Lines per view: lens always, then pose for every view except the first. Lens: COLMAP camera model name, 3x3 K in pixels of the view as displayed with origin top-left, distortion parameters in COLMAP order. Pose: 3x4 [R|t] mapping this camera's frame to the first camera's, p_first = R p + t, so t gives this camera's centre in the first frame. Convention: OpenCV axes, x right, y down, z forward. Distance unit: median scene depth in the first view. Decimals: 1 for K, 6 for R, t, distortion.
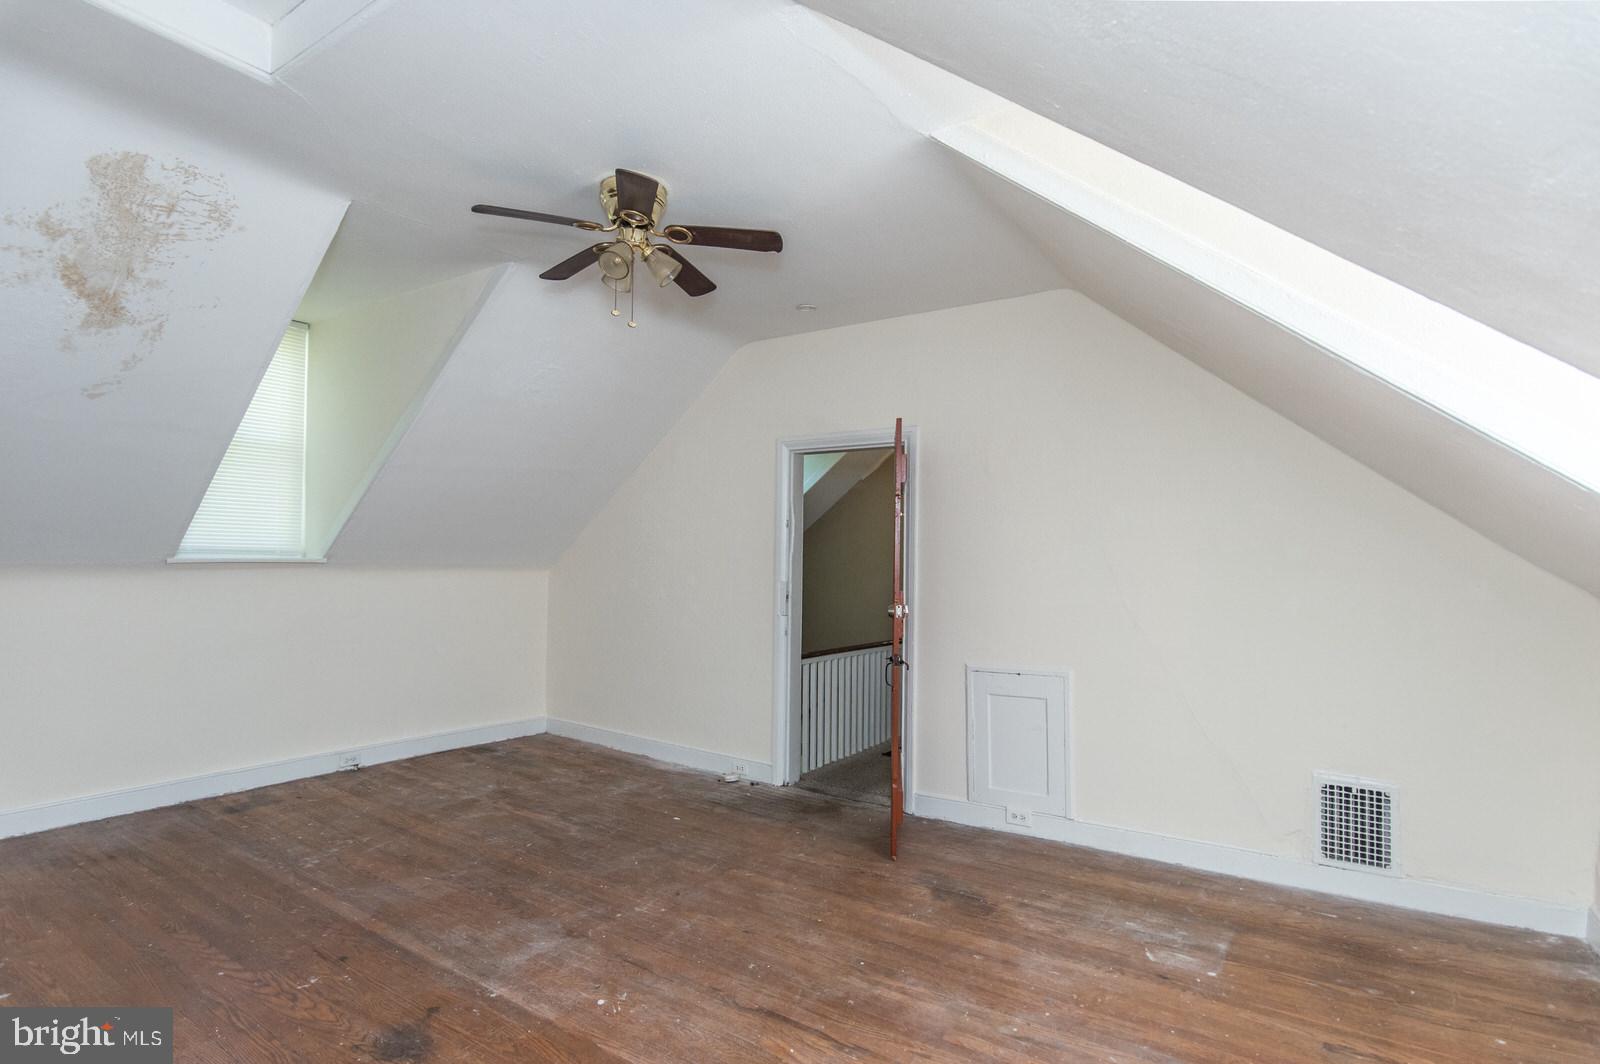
lens RADIAL K [[789.6, 0, 803.7], [0, 789.6, 547.1], [0, 0, 1]] dist [0.004433, -0.000306]
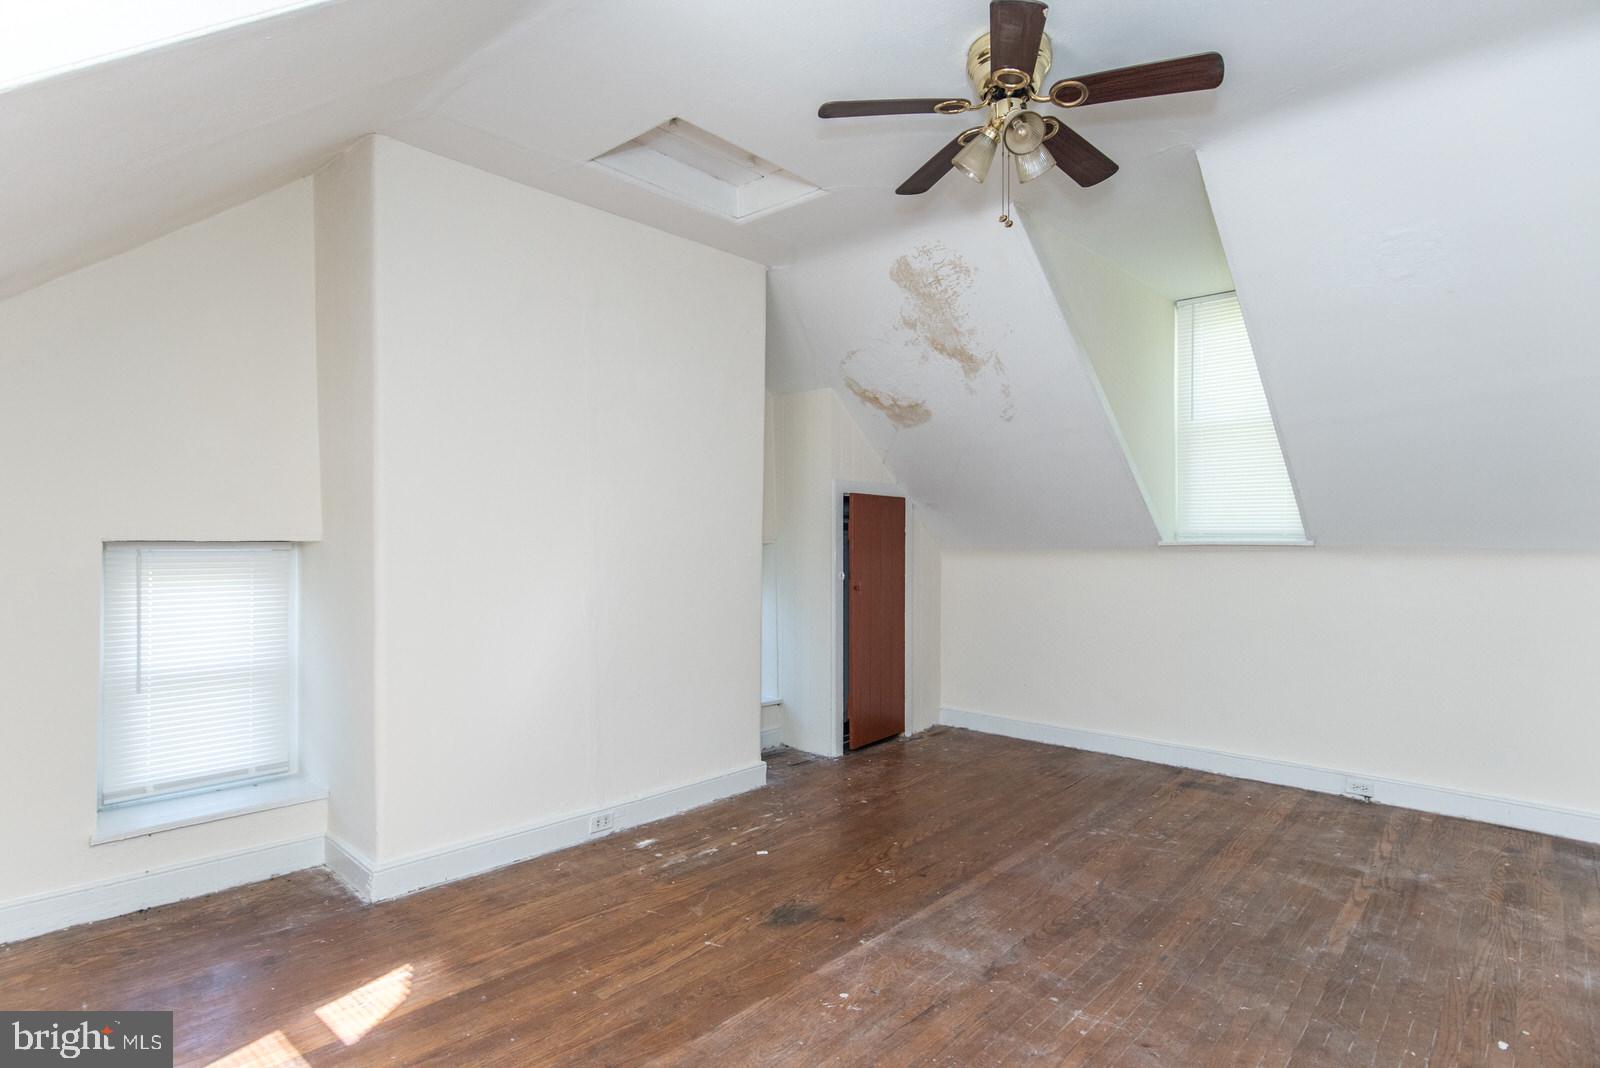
lens RADIAL K [[836.2, 0, 777.3], [0, 836.2, 535.6], [0, 0, 1]] dist [0.003720, 0.001059]
pose [[-0.148496, -0.024732, -0.988604, 0.529043], [0.007276, 0.999633, -0.026101, 0.039020], [0.988886, -0.011069, -0.148261, 0.757770]]
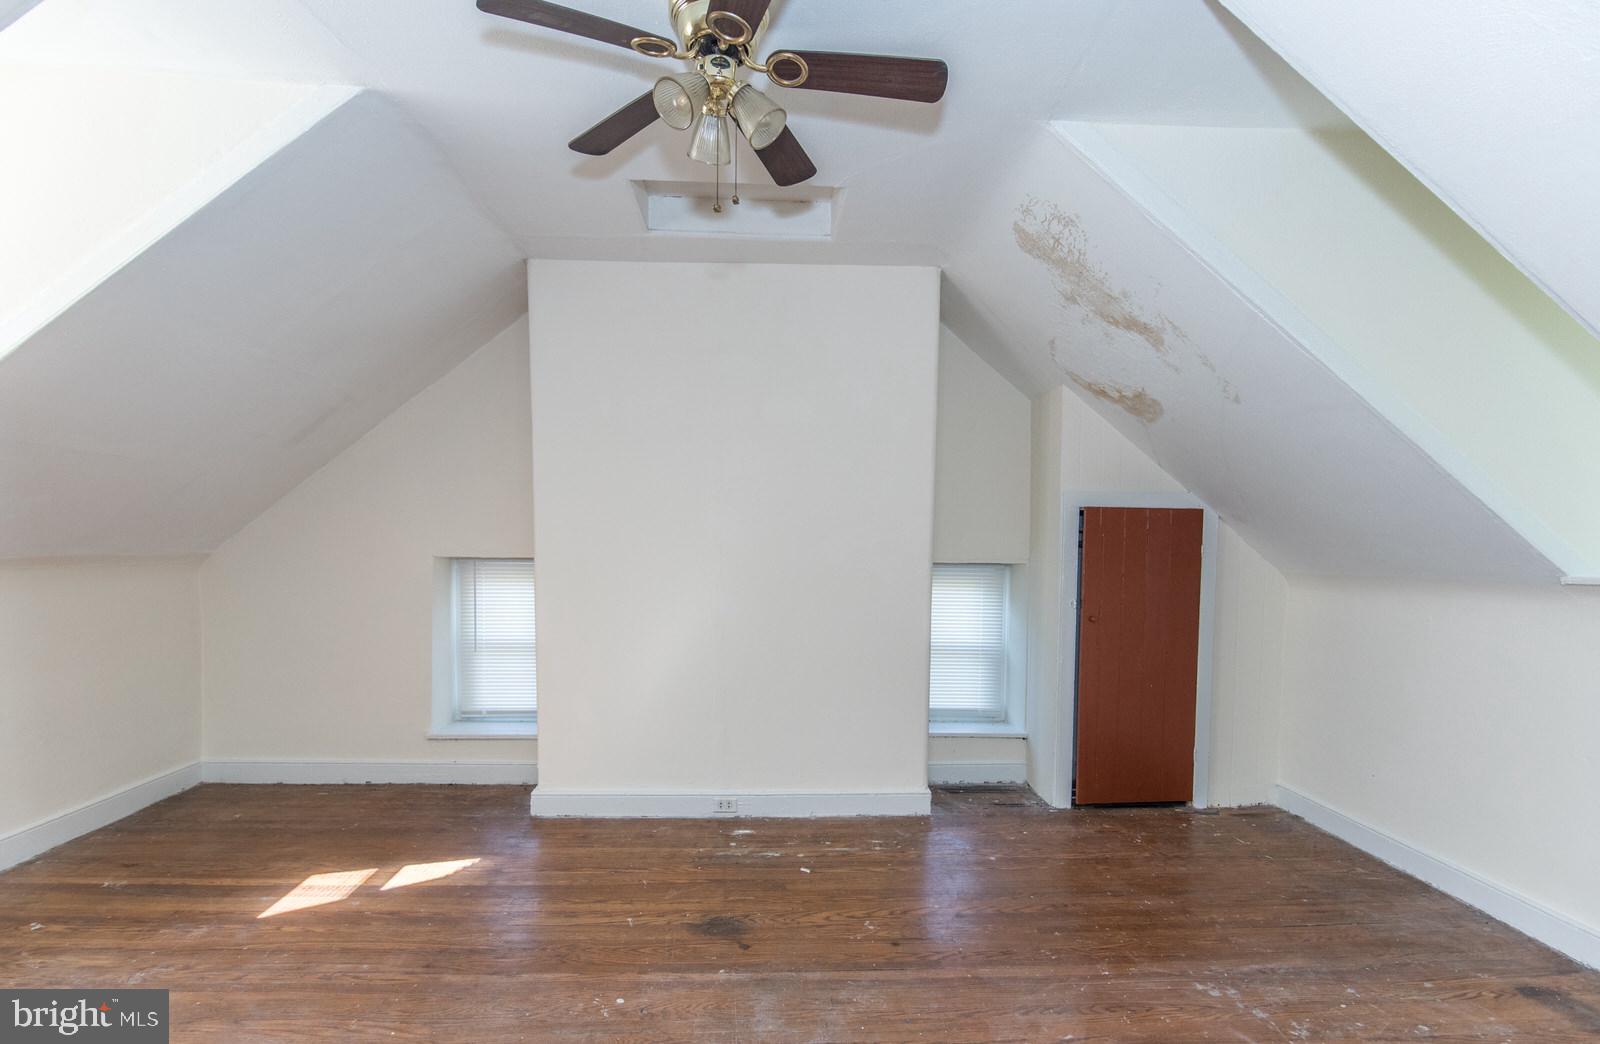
lens RADIAL K [[779.9, 0, 788.1], [0, 779.9, 587.1], [0, 0, 1]] dist [0.003649, 0.000048]
pose [[-0.799037, 0.010173, -0.601196, 0.113586], [-0.014666, 0.999230, 0.036401, 0.010437], [0.601103, 0.037903, -0.798272, 1.334341]]
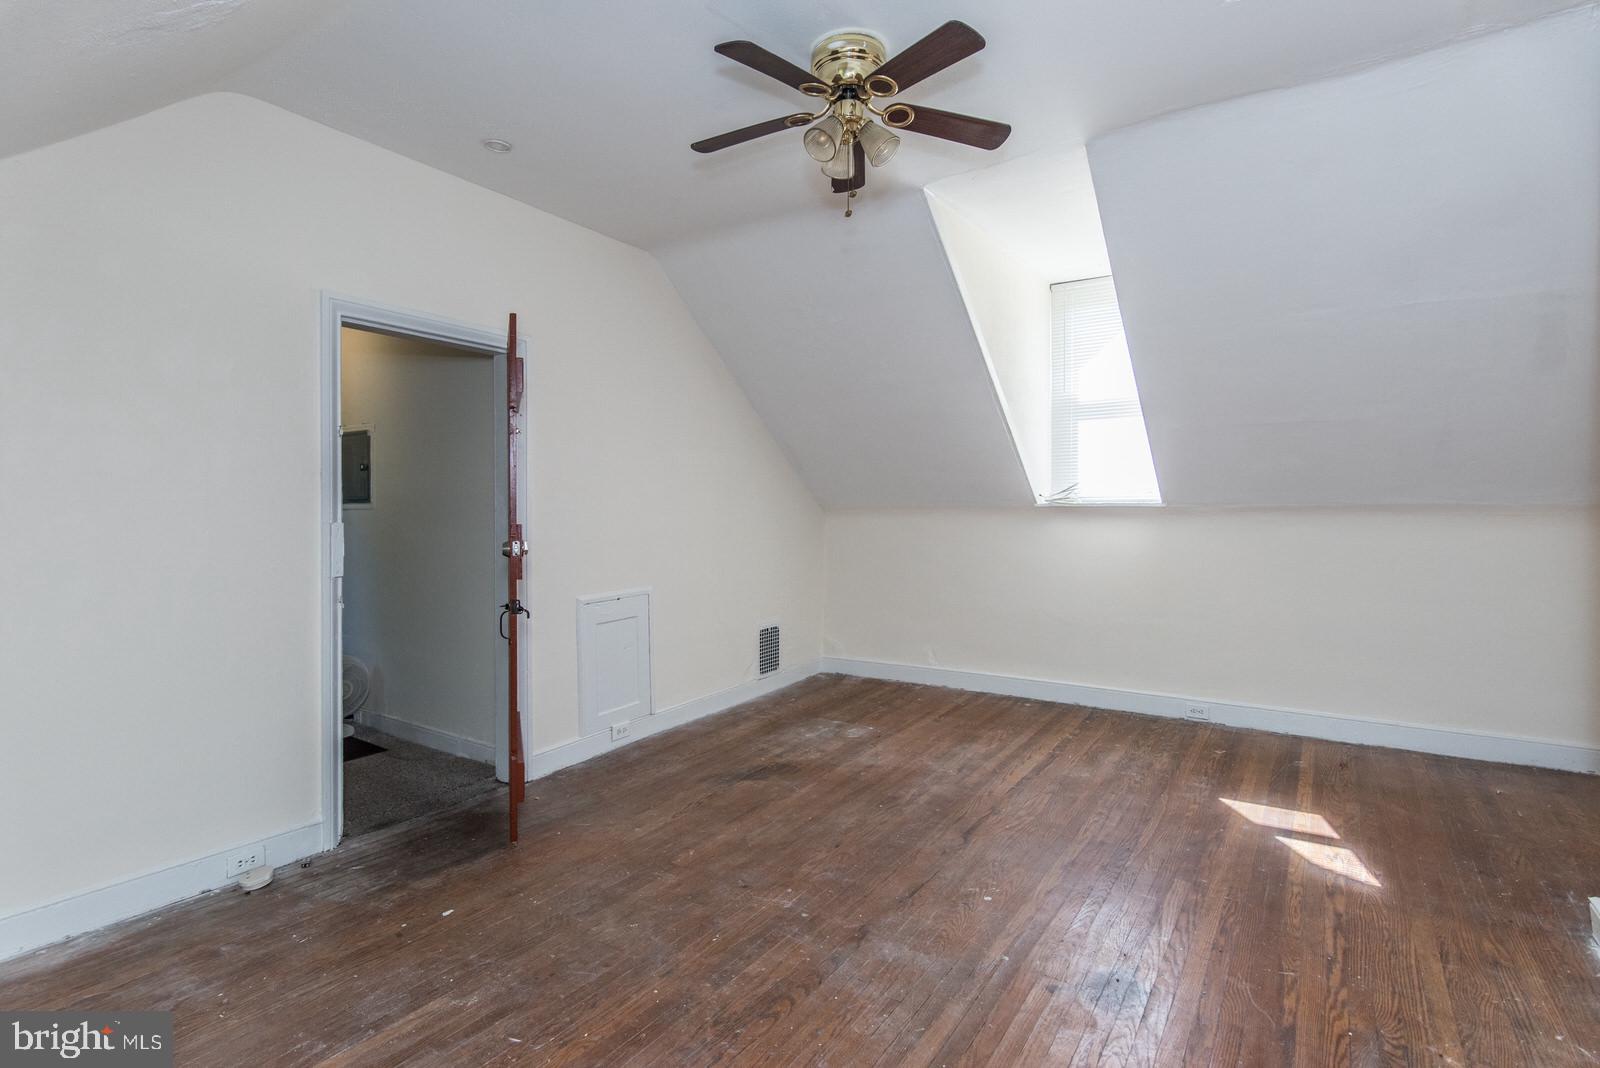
lens RADIAL K [[805.6, 0, 800.0], [0, 805.6, 534.0], [0, 0, 1]] dist [0.005501, 0.000734]
pose [[-0.022189, -0.041680, 0.998885, -0.923855], [-0.015544, 0.999024, 0.041341, 0.032568], [-0.999633, -0.014609, -0.022815, 0.904467]]
